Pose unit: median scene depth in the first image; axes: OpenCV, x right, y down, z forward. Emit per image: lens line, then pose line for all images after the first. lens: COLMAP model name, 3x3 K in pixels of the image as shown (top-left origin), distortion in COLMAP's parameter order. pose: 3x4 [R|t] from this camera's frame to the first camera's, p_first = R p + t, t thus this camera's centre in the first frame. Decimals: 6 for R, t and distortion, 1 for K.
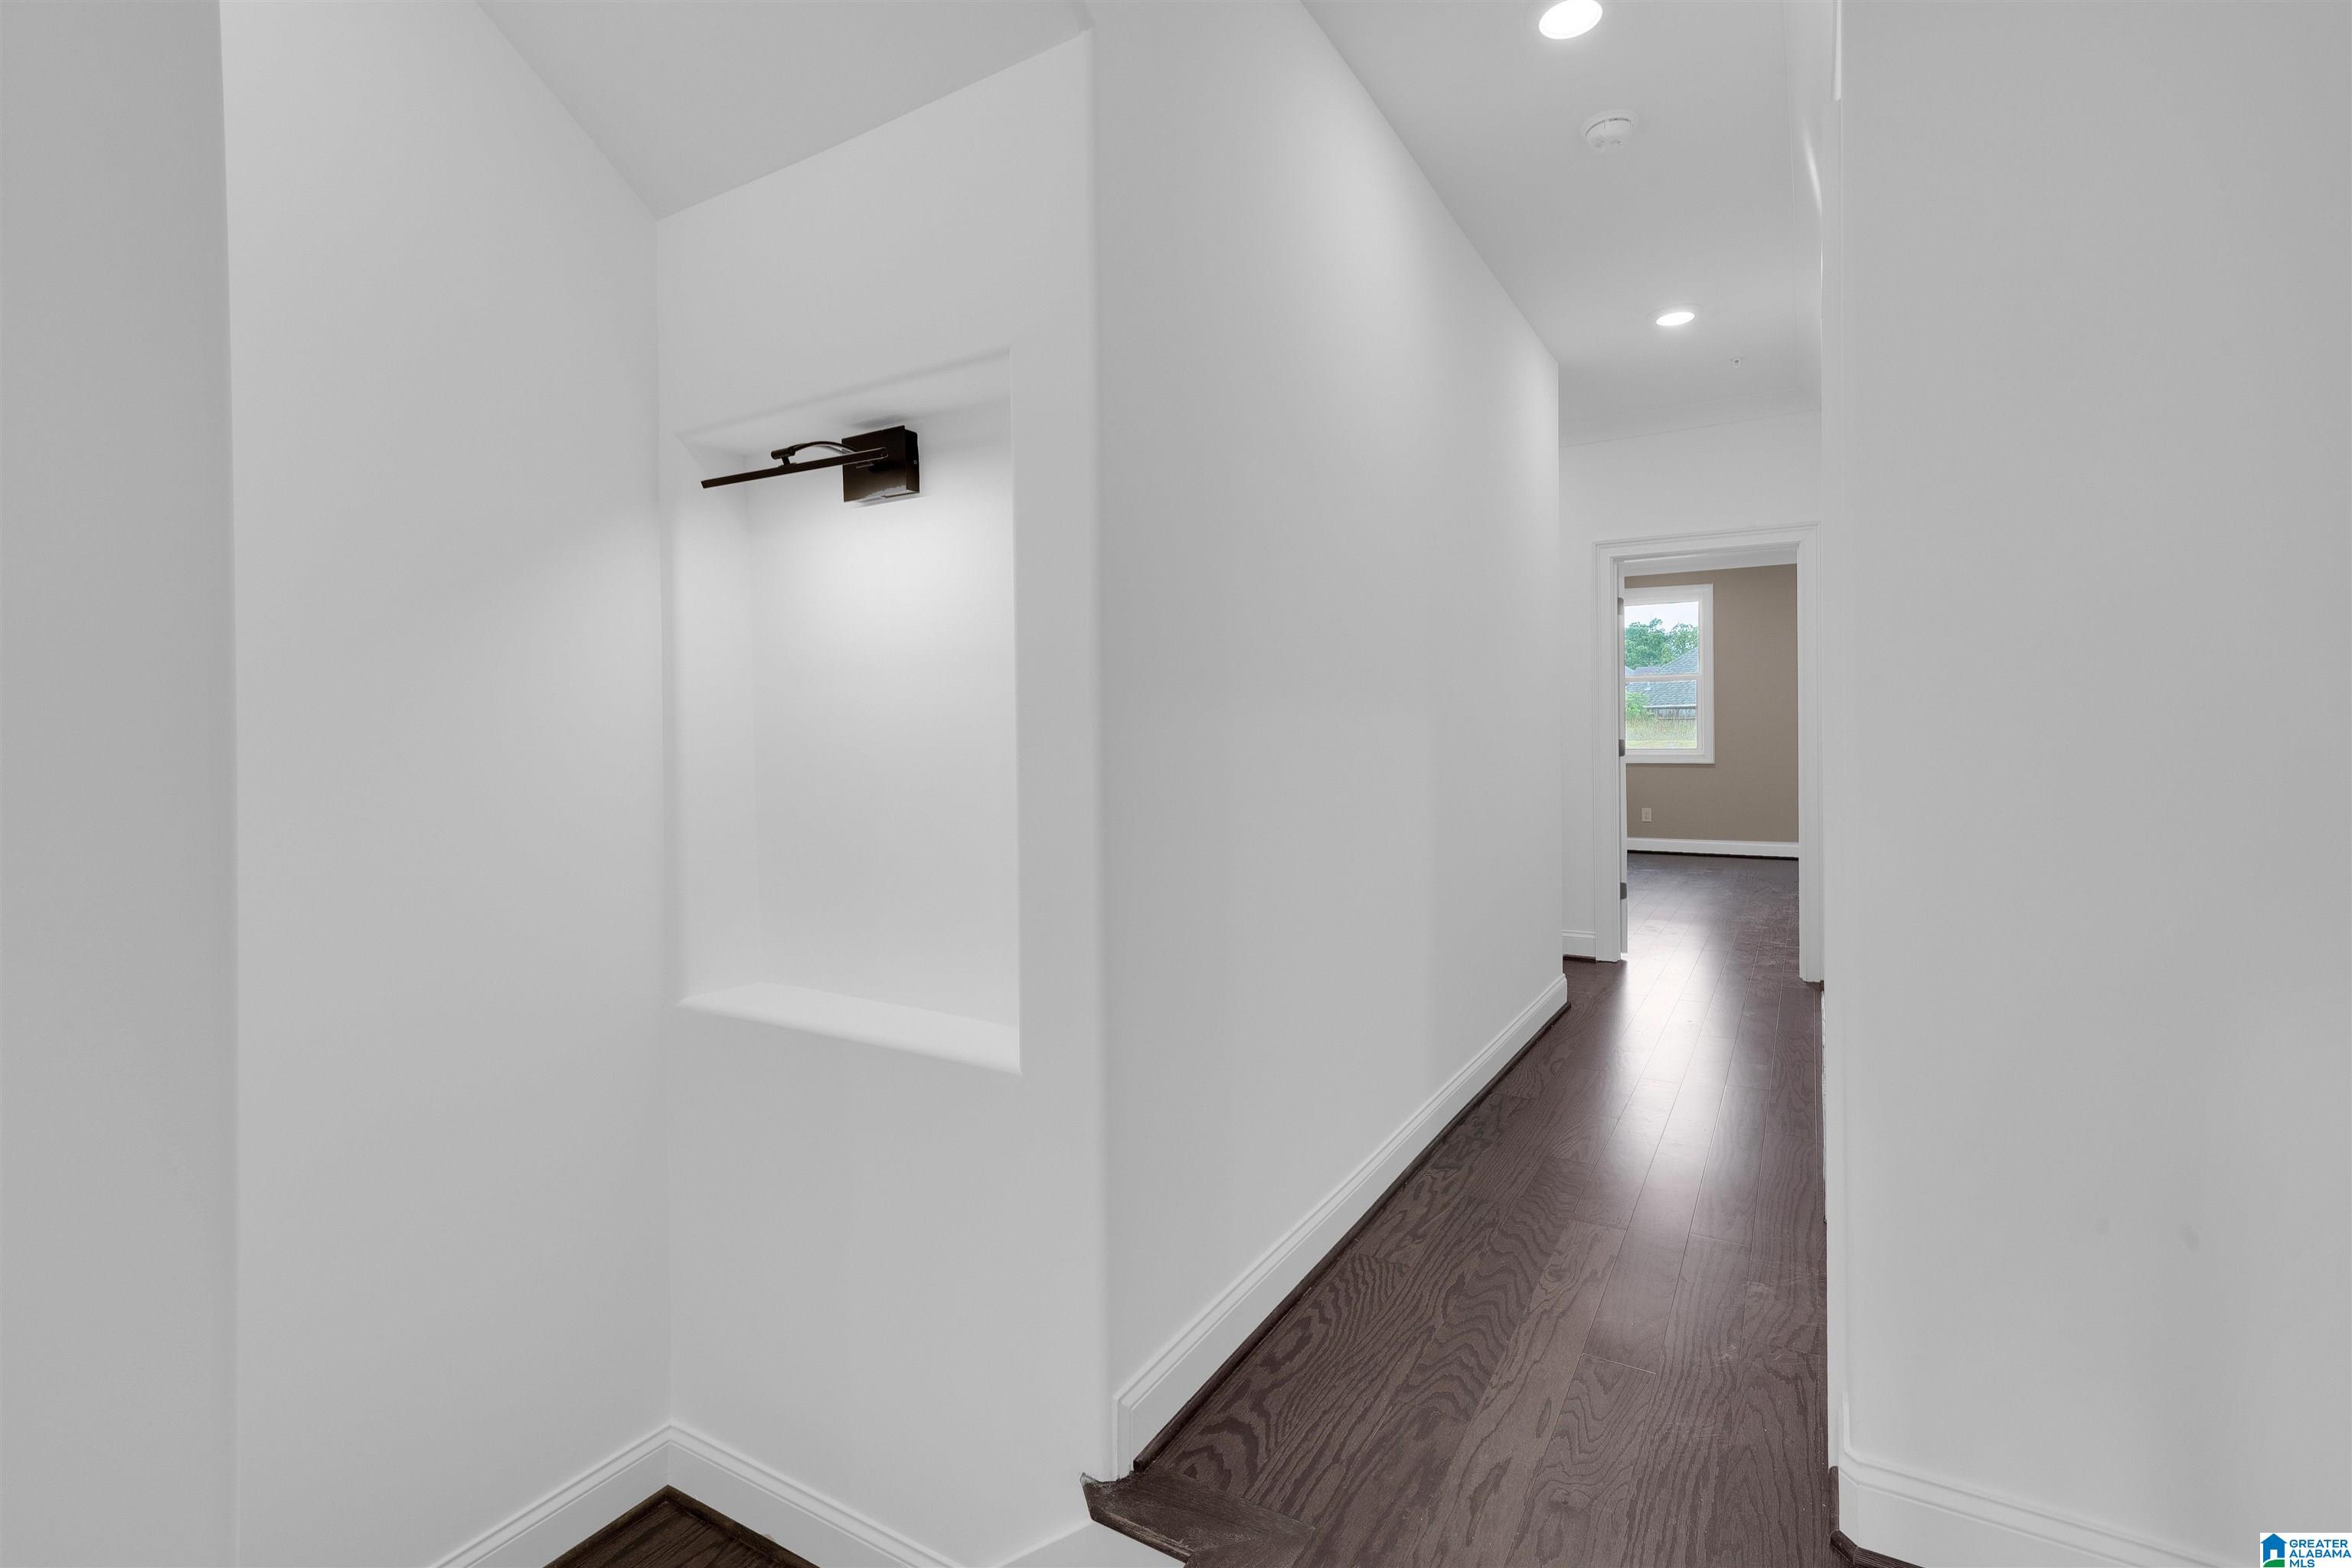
lens RADIAL K [[1088.7, 0, 1176.9], [0, 1088.7, 738.3], [0, 0, 1]] dist [0.000207, 0.000007]
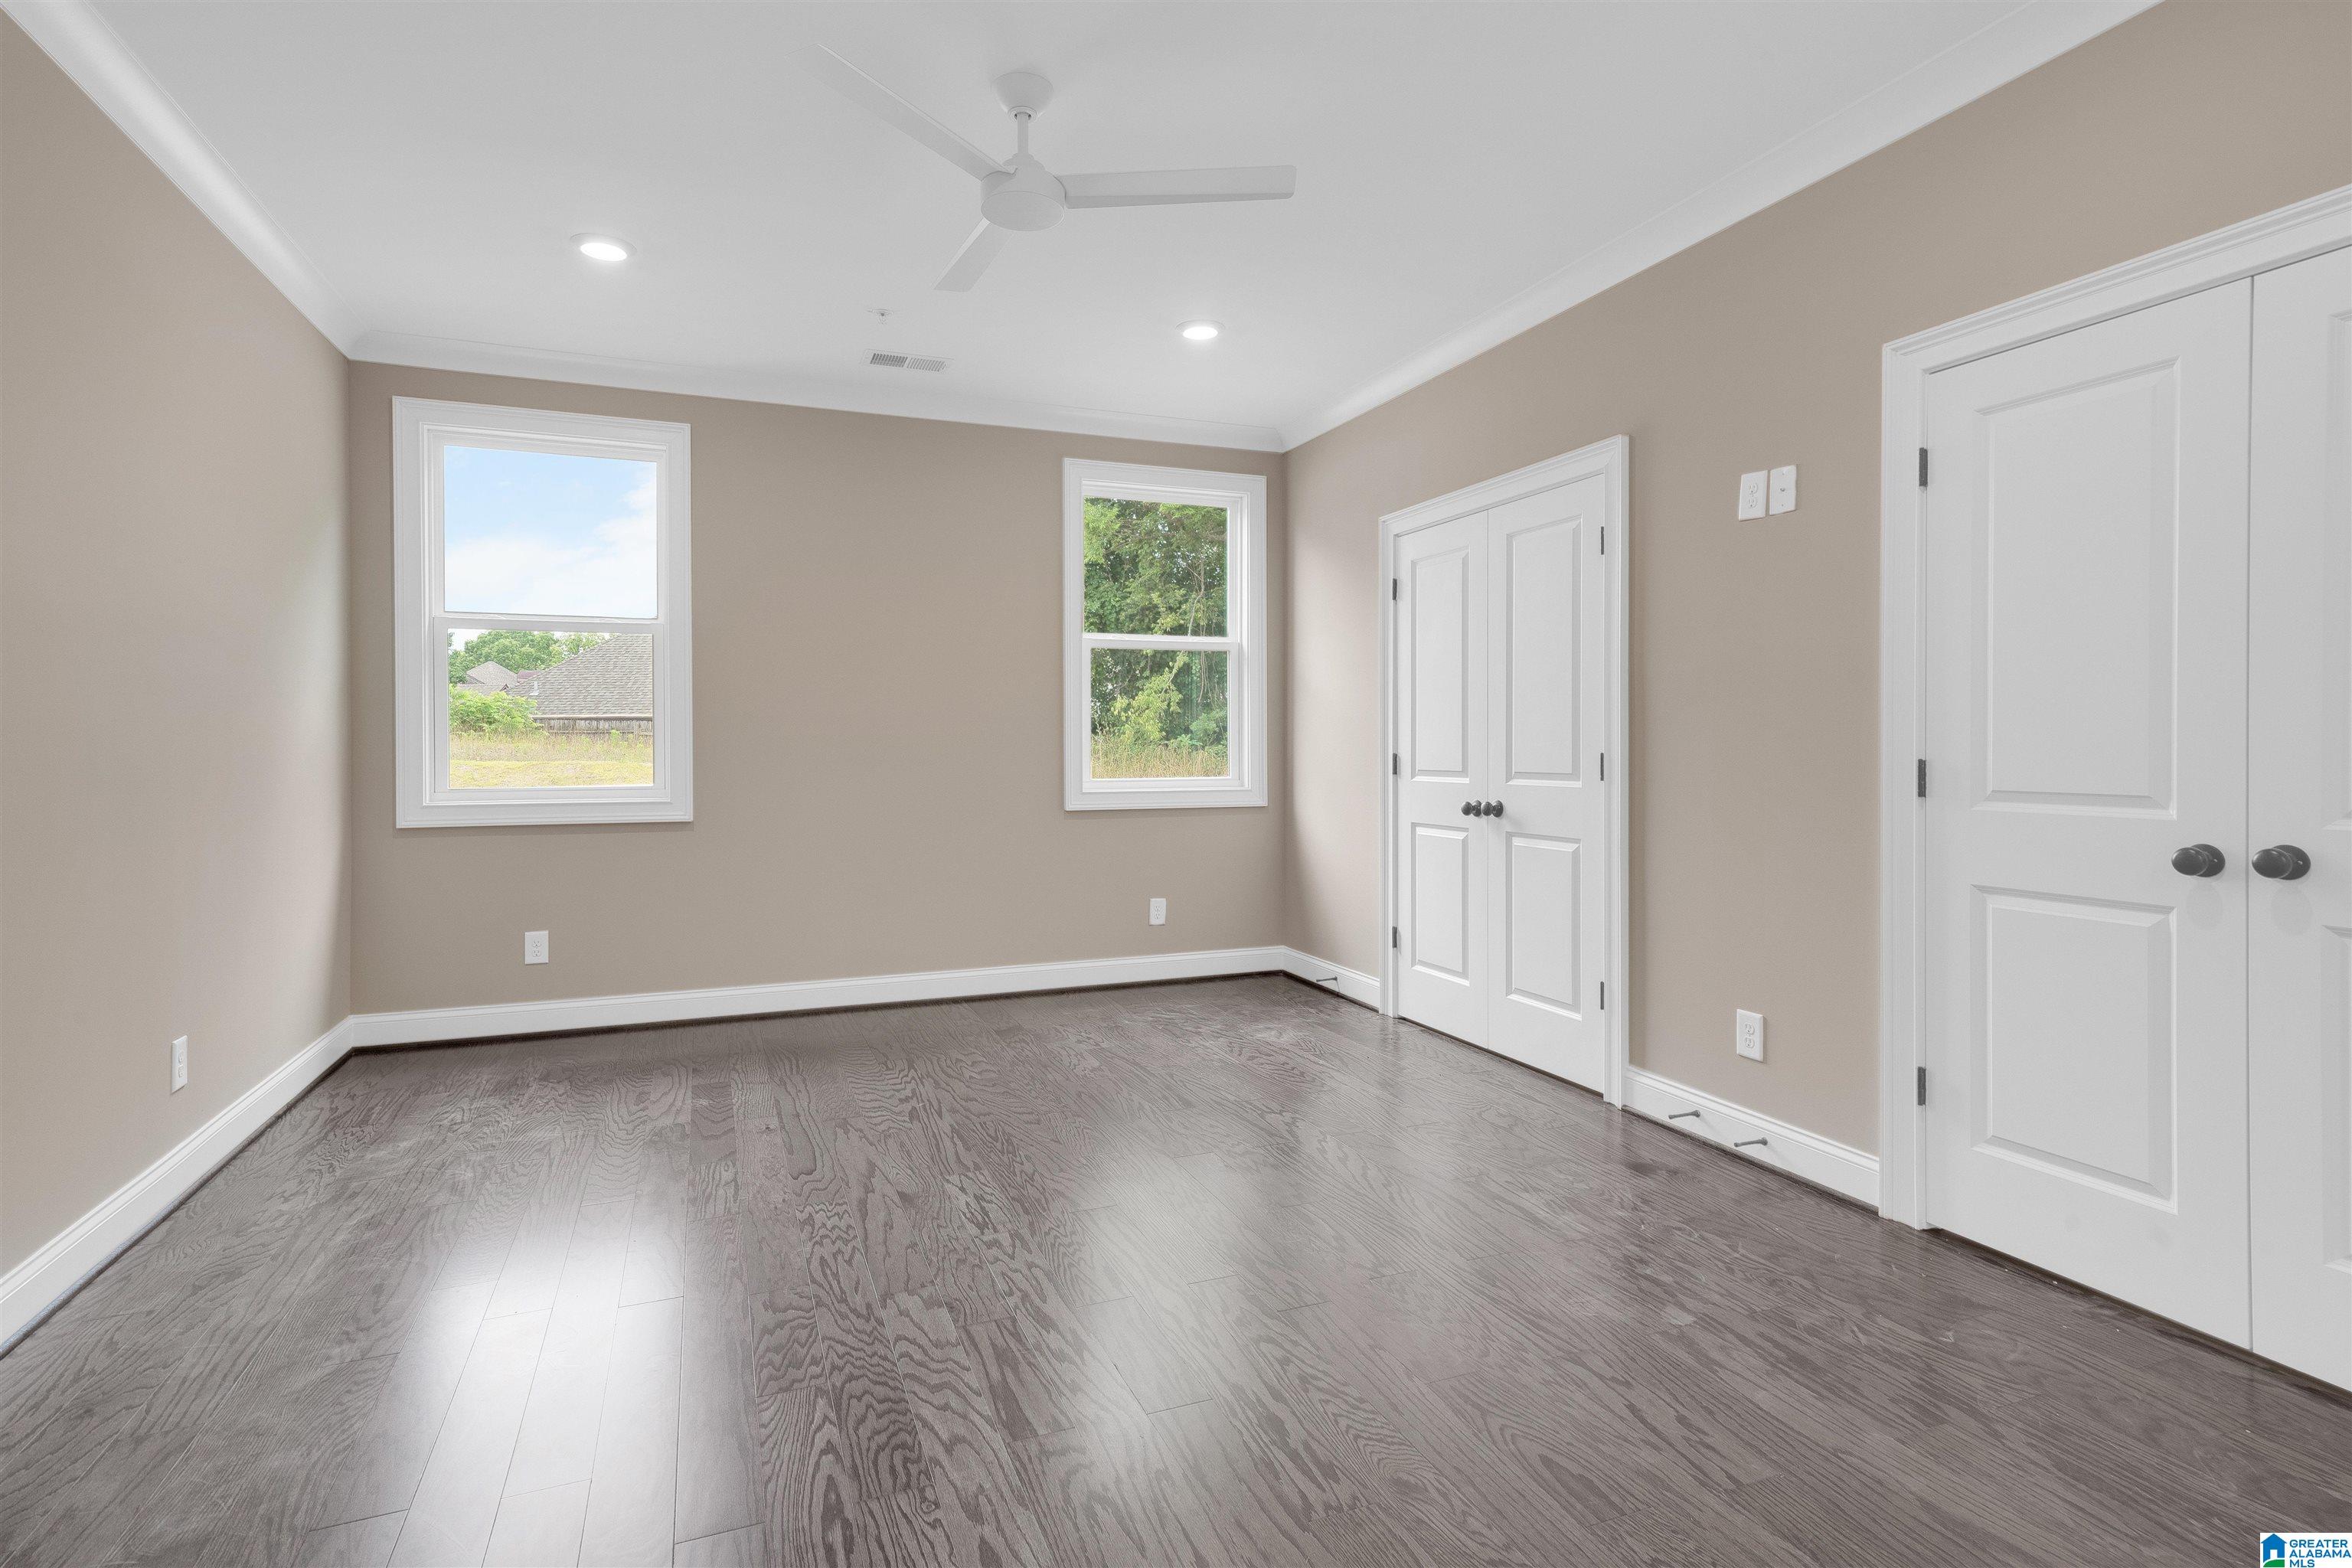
lens RADIAL K [[1153.8, 0, 1176.5], [0, 1153.8, 746.1], [0, 0, 1]] dist [0.000198, 0.000525]
pose [[0.608541, 0.002014, 0.793520, 0.201651], [0.004329, 0.999973, -0.005857, -0.004040], [-0.793510, 0.007000, 0.608516, 0.470604]]
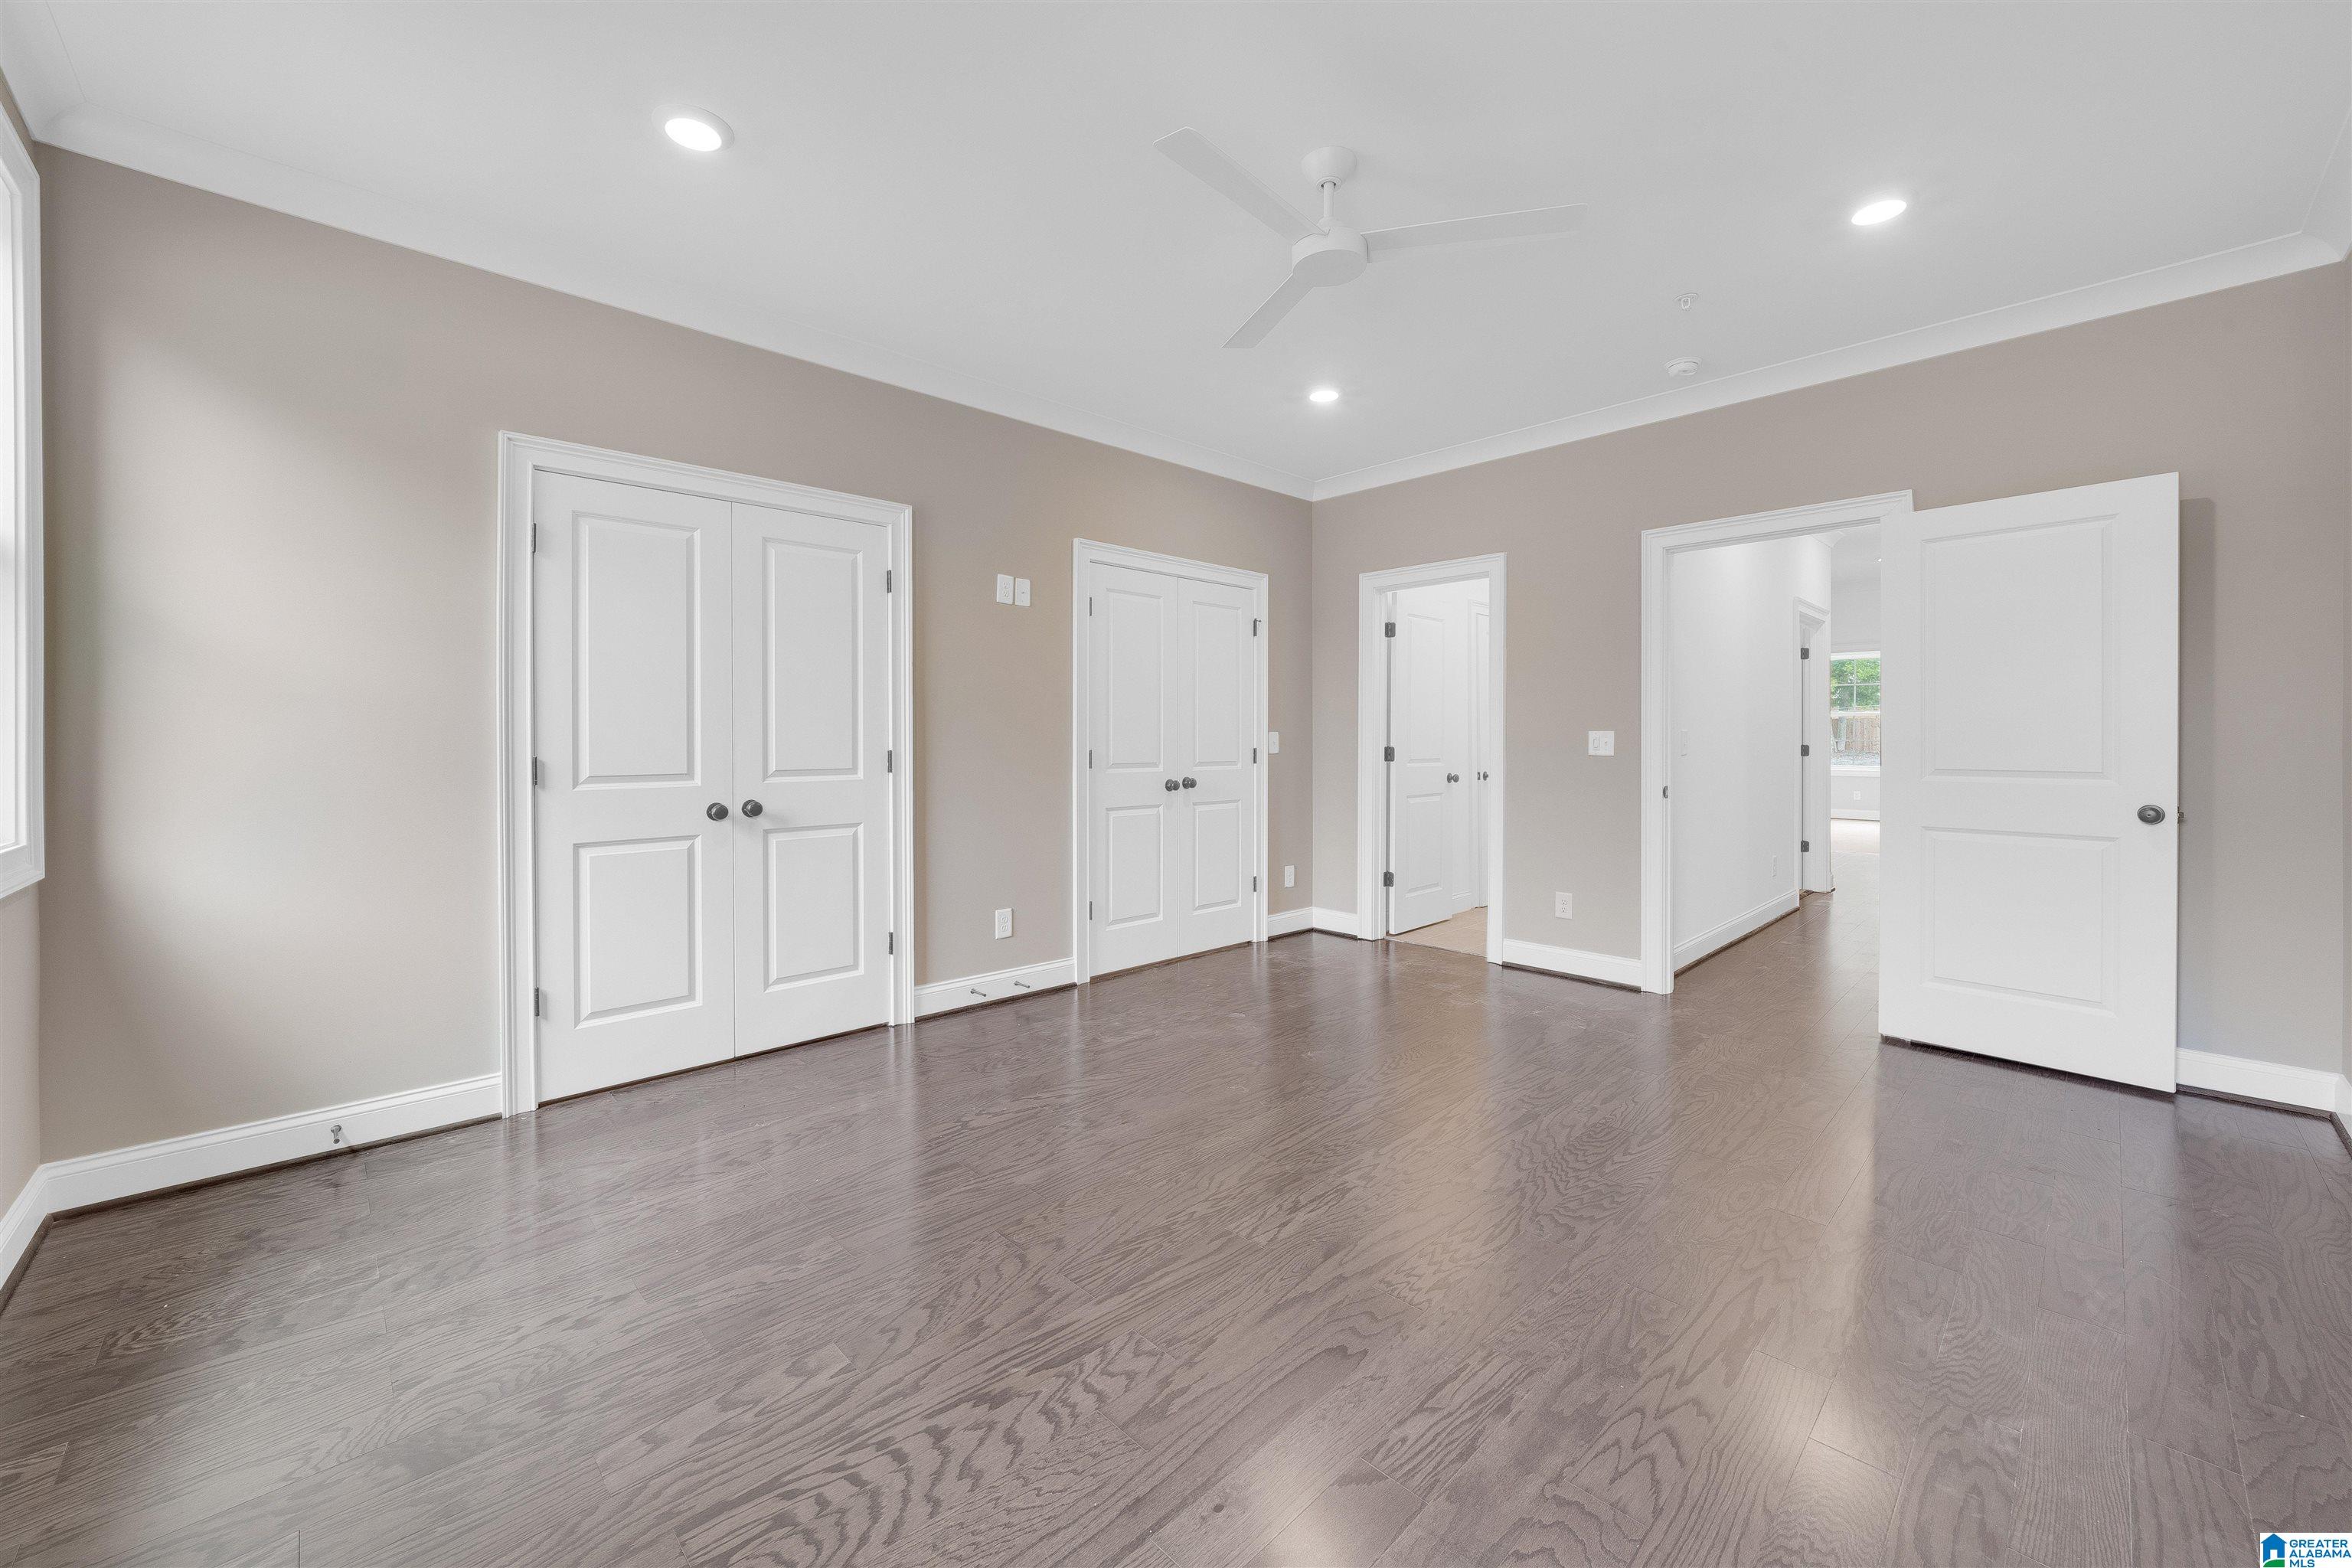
lens RADIAL K [[895.5, 0, 1178.7], [0, 895.5, 745.6], [0, 0, 1]] dist [0.000059, -0.000100]
pose [[-0.961186, 0.001389, 0.275896, 0.411171], [0.005426, 0.999889, 0.013871, -0.011325], [-0.275847, 0.014829, -0.961087, 1.017995]]
